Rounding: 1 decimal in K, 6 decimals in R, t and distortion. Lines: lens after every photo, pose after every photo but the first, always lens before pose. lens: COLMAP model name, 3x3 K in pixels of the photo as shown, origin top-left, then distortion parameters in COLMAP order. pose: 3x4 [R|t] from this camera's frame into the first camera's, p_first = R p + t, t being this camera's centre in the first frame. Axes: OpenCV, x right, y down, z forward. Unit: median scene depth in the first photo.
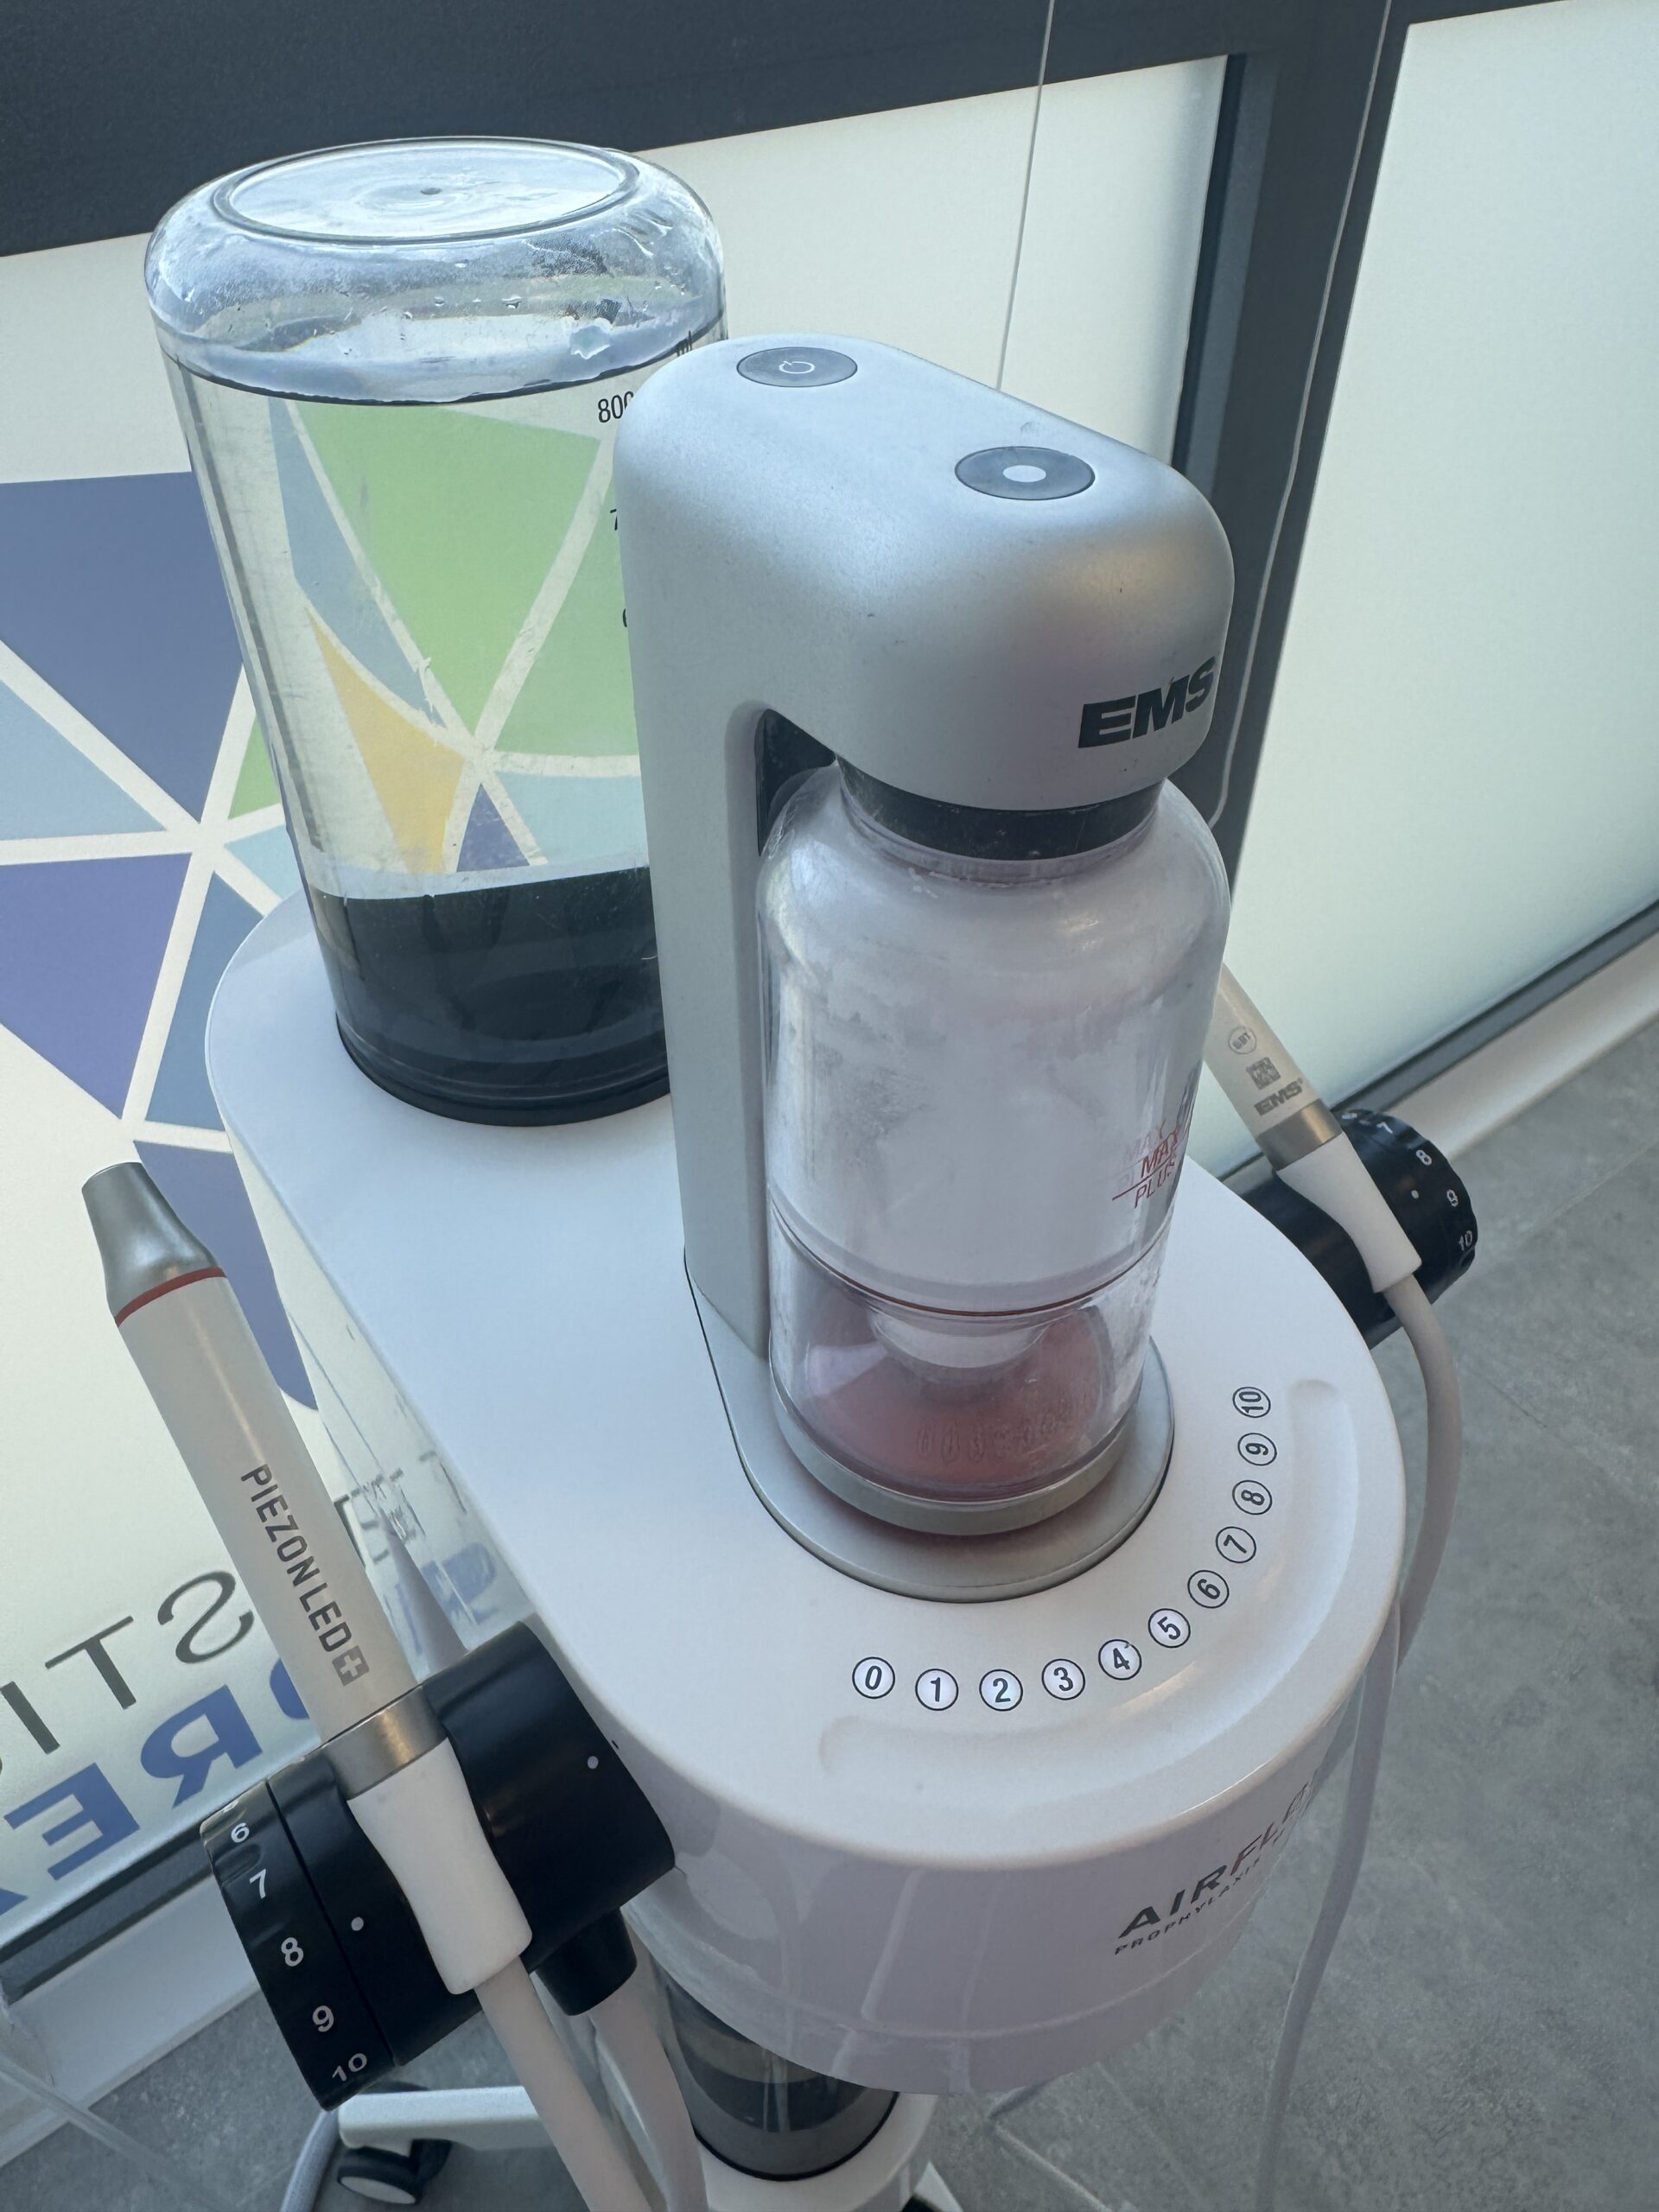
lens RADIAL K [[1540.7, 0, 821.4], [0, 1540.7, 1048.6], [0, 0, 1]] dist [0.048549, -0.055008]
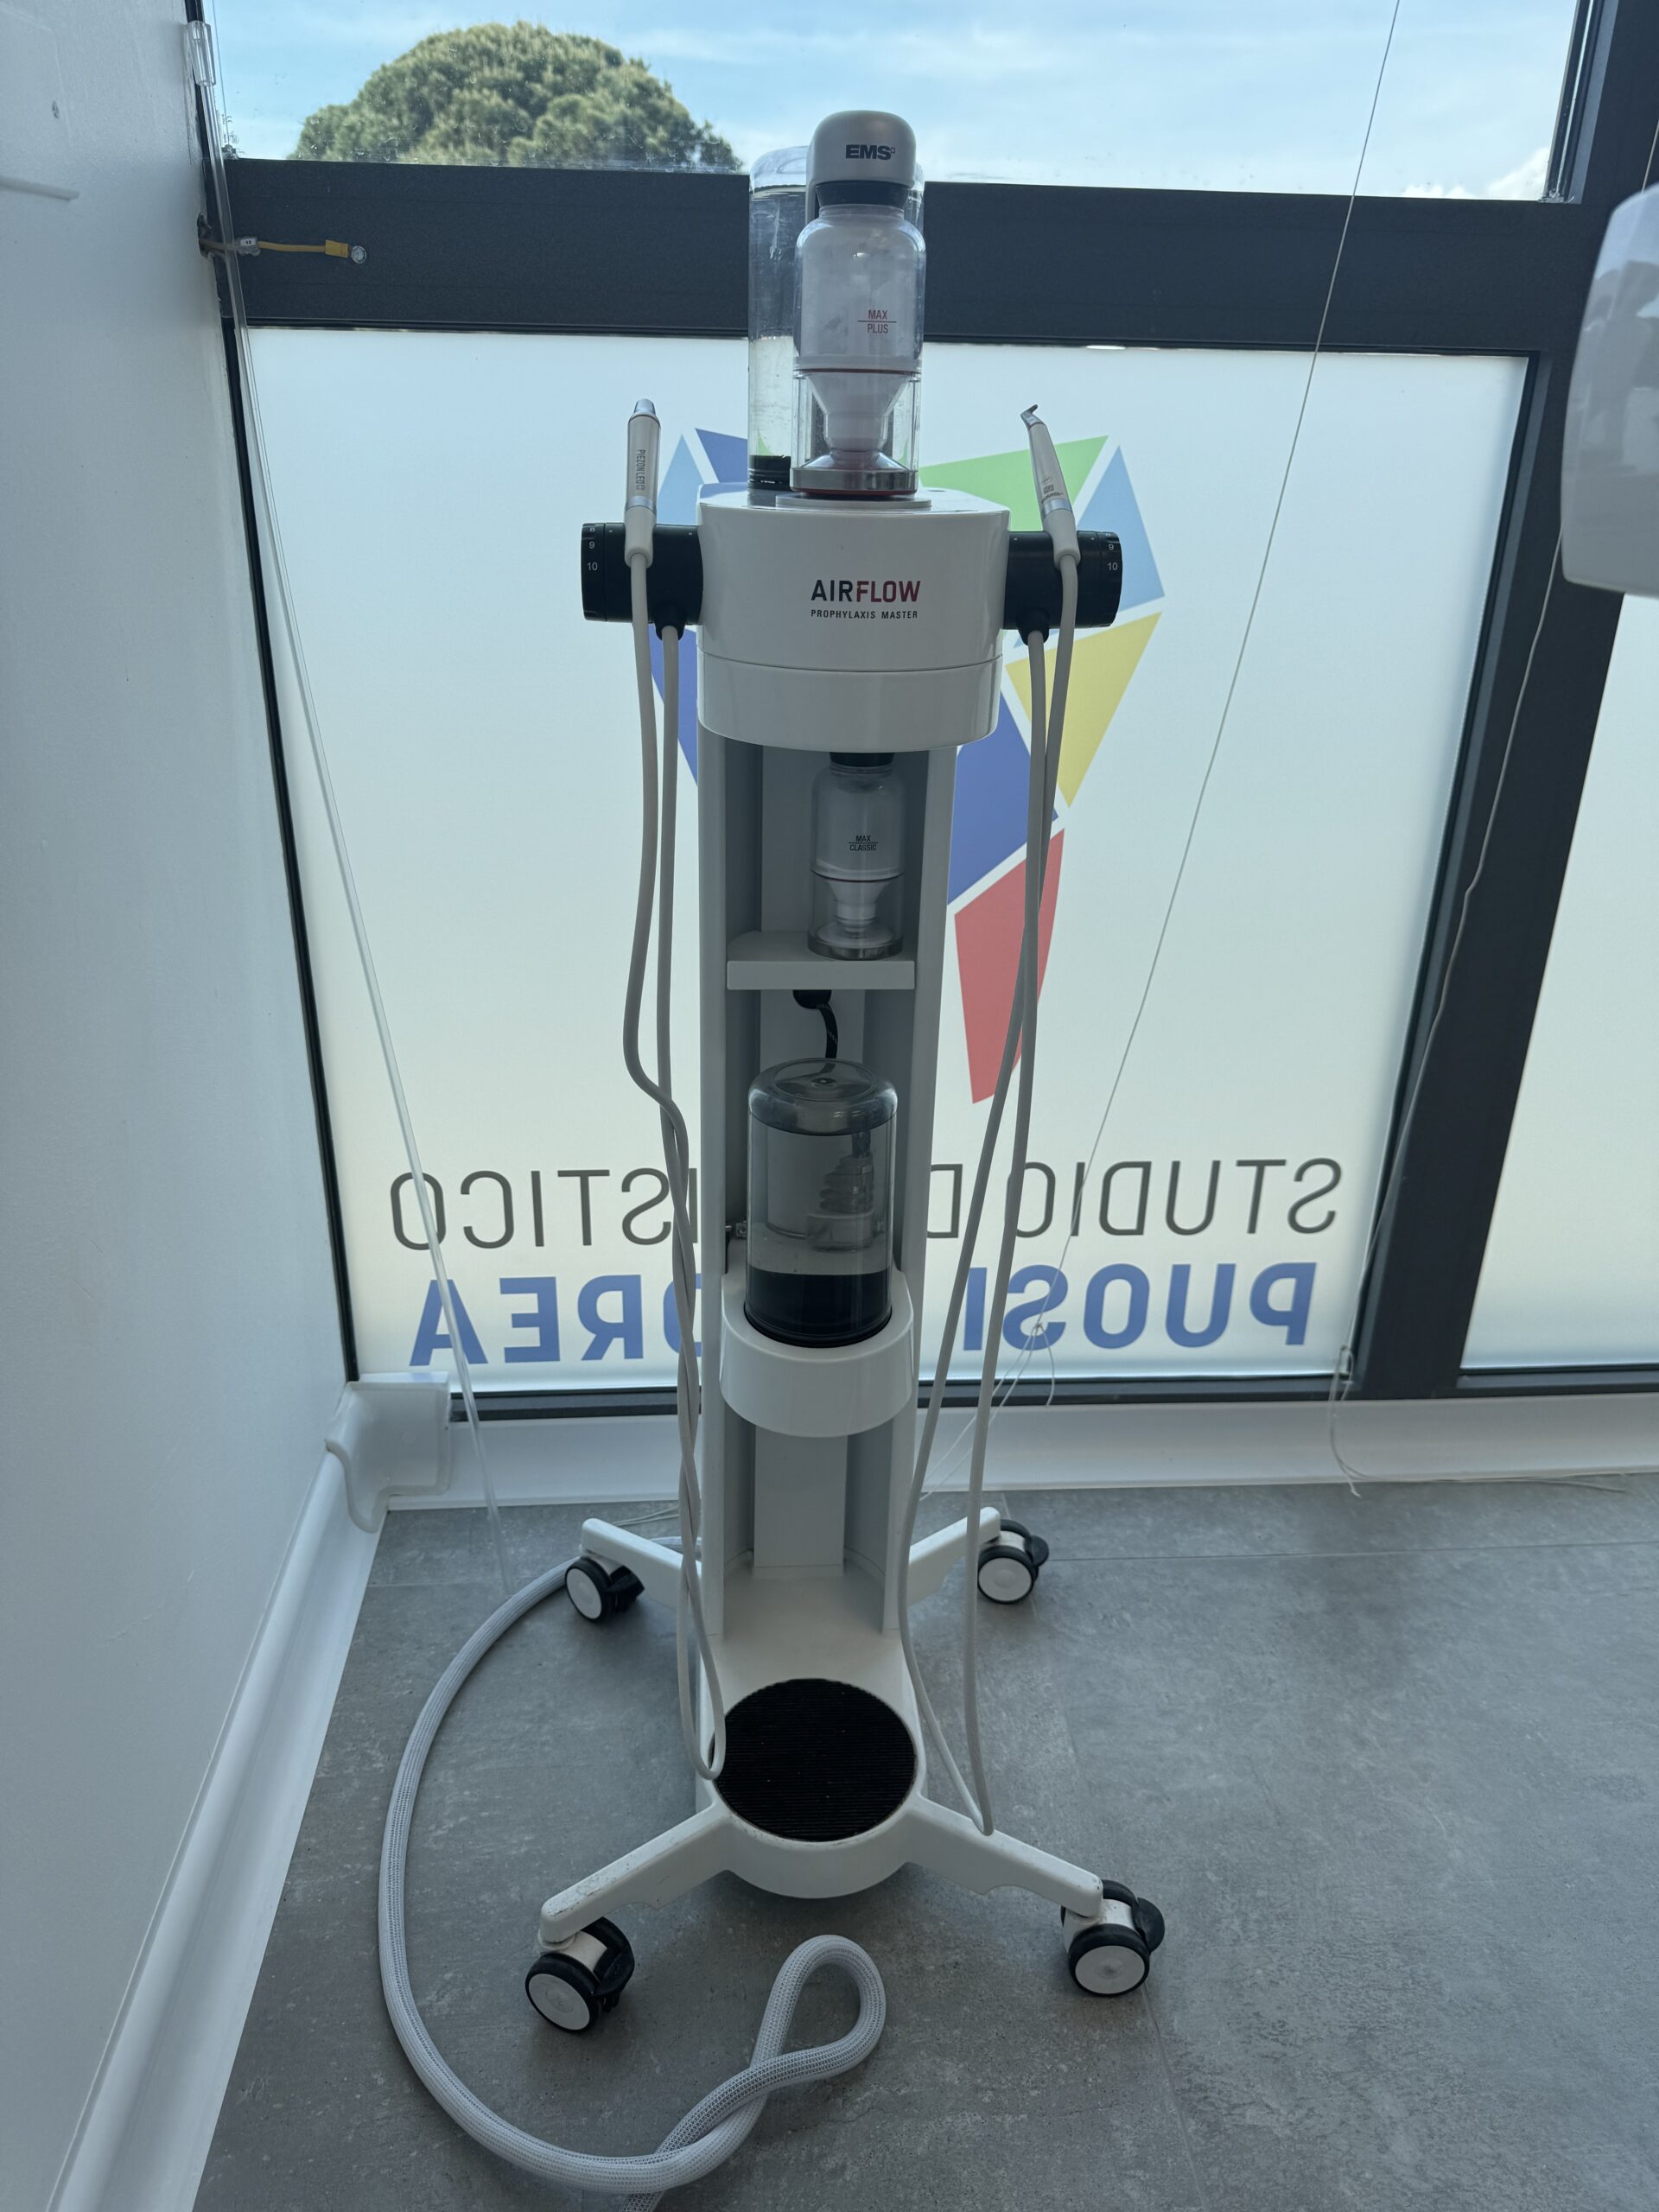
lens RADIAL K [[1540.7, 0, 841.0], [0, 1540.7, 1102.3], [0, 0, 1]] dist [0.048549, -0.055008]
pose [[0.851507, 0.230511, -0.470958, 1.405055], [-0.369421, 0.901146, -0.226857, 1.577186], [0.372108, 0.367152, 0.852487, -0.887980]]
